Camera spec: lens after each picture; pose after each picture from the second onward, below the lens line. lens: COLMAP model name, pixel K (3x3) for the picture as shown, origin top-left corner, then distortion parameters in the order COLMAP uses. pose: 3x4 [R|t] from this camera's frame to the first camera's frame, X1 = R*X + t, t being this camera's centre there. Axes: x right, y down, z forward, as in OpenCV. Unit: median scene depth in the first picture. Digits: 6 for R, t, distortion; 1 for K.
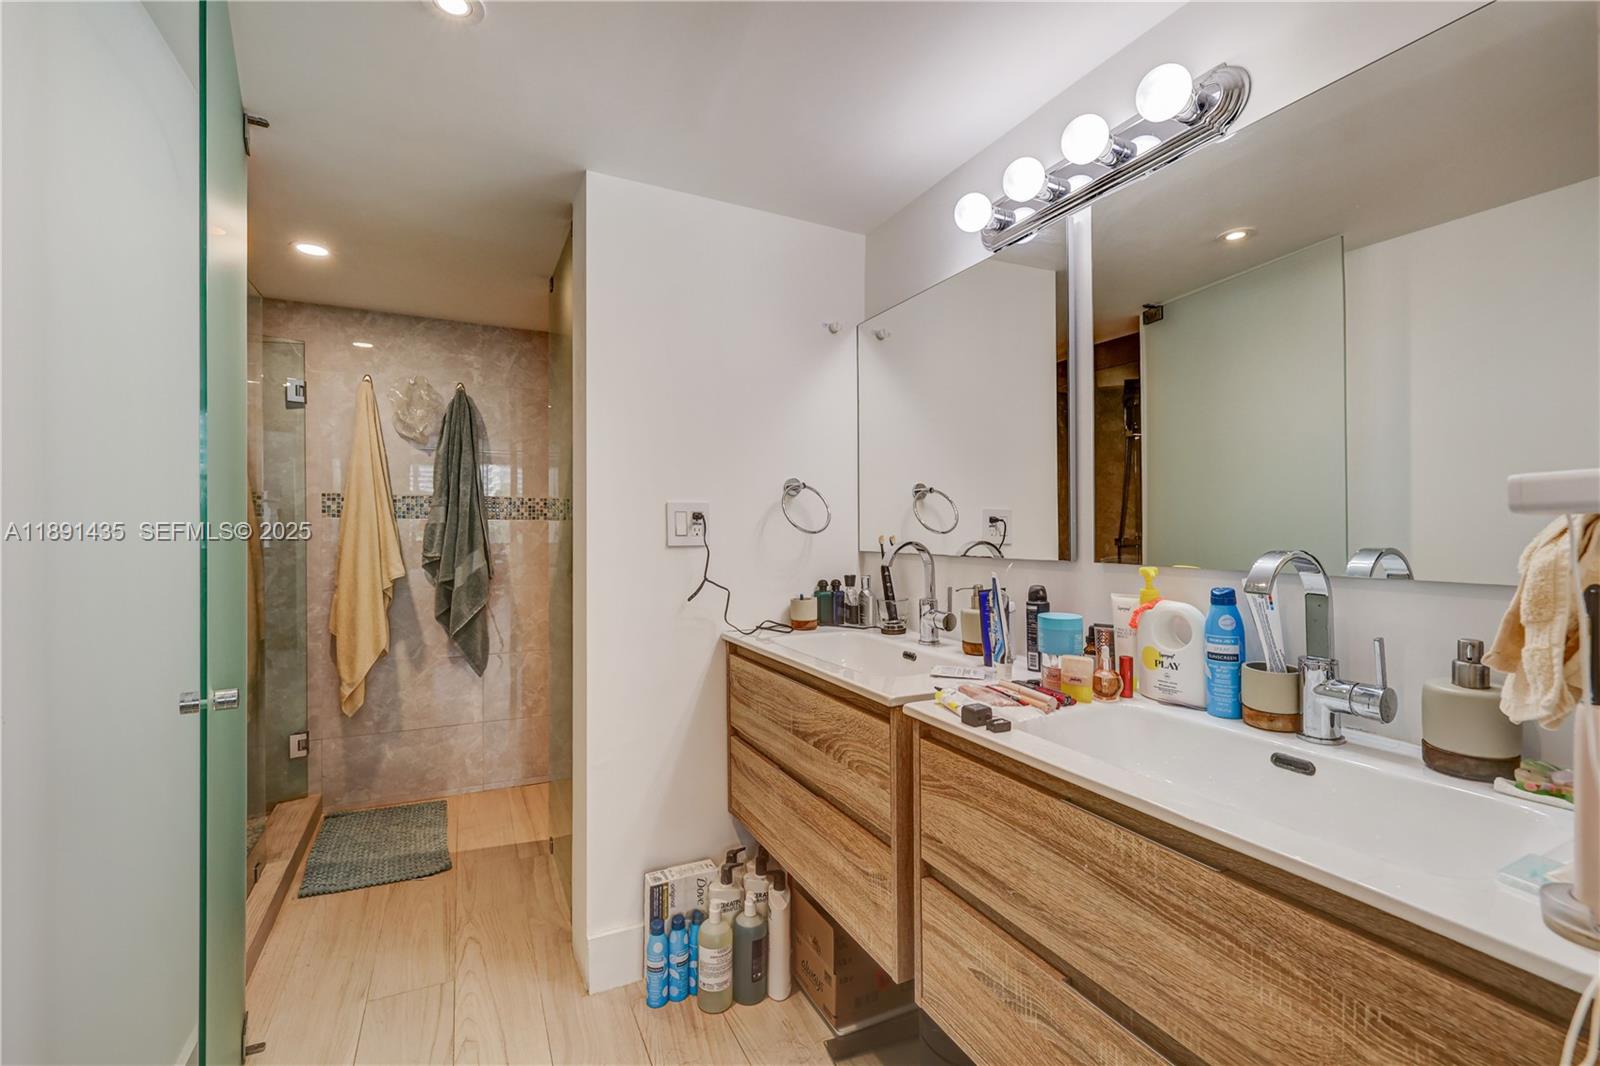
lens RADIAL K [[679.7, 0, 786.3], [0, 679.7, 528.7], [0, 0, 1]] dist [-0.001944, 0.000201]
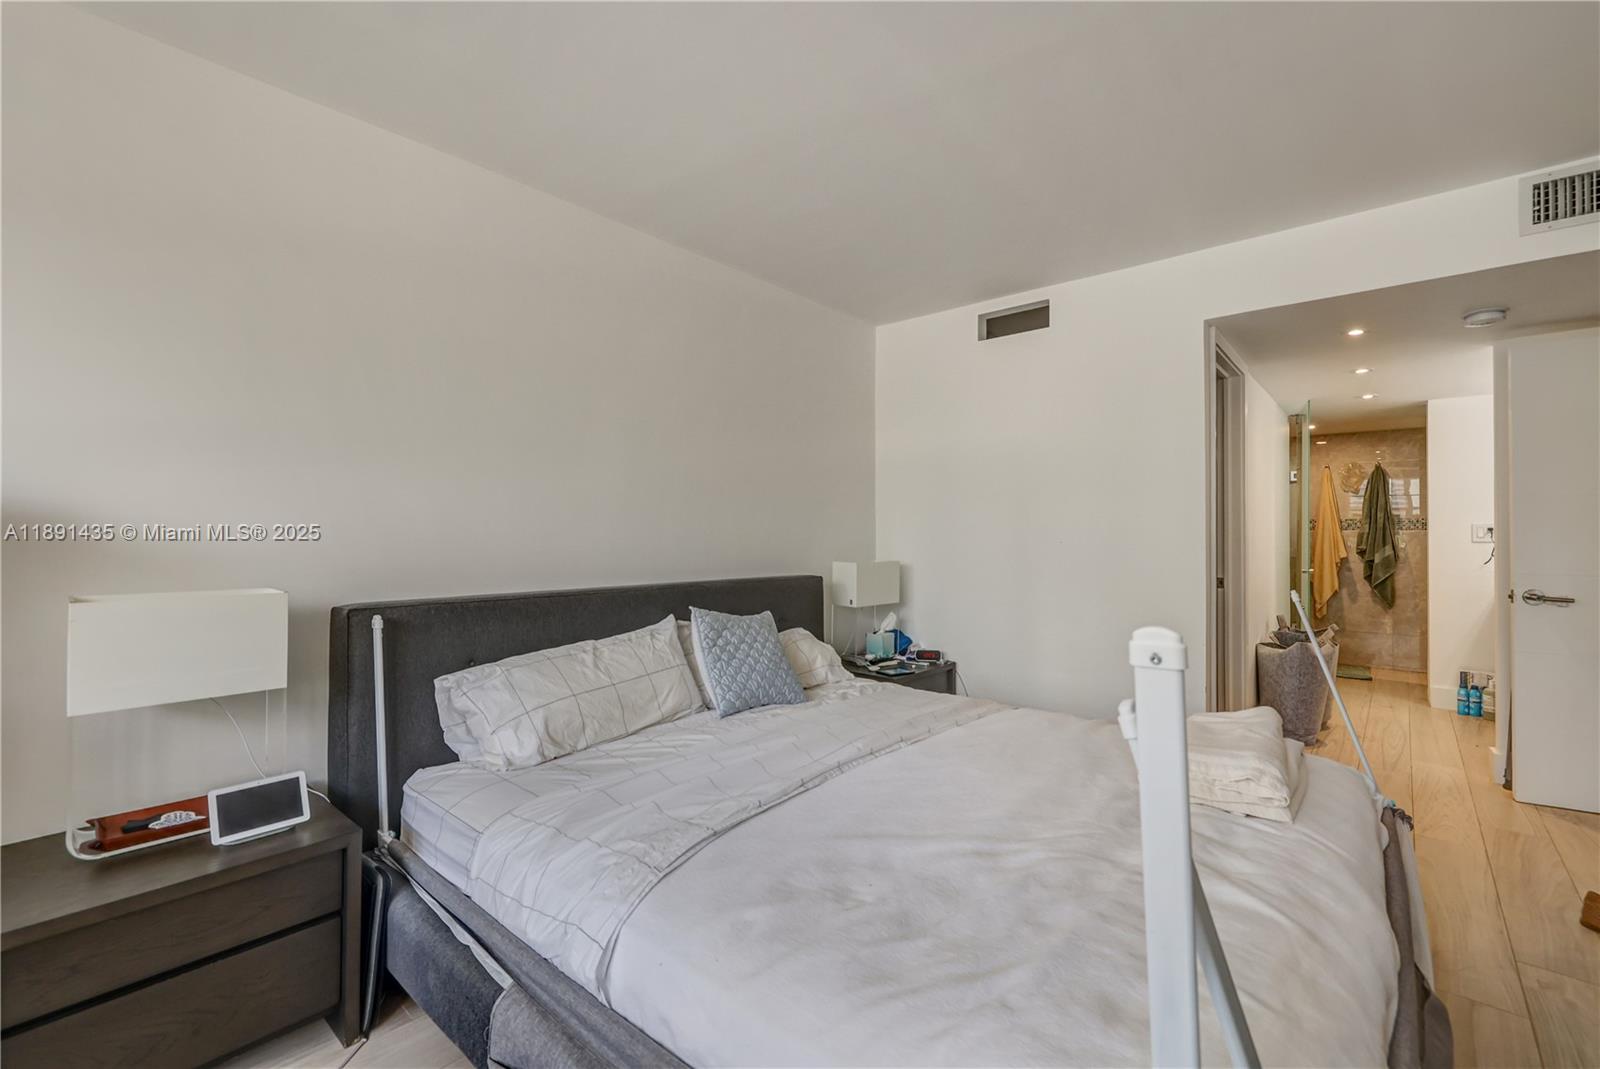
lens RADIAL K [[679.7, 0, 786.3], [0, 679.7, 530.2], [0, 0, 1]] dist [-0.001944, 0.000201]
pose [[0.383366, -0.005057, -0.923583, 0.730078], [-0.002537, 0.999975, -0.006529, 0.003822], [0.923593, 0.004846, 0.383344, -1.438124]]
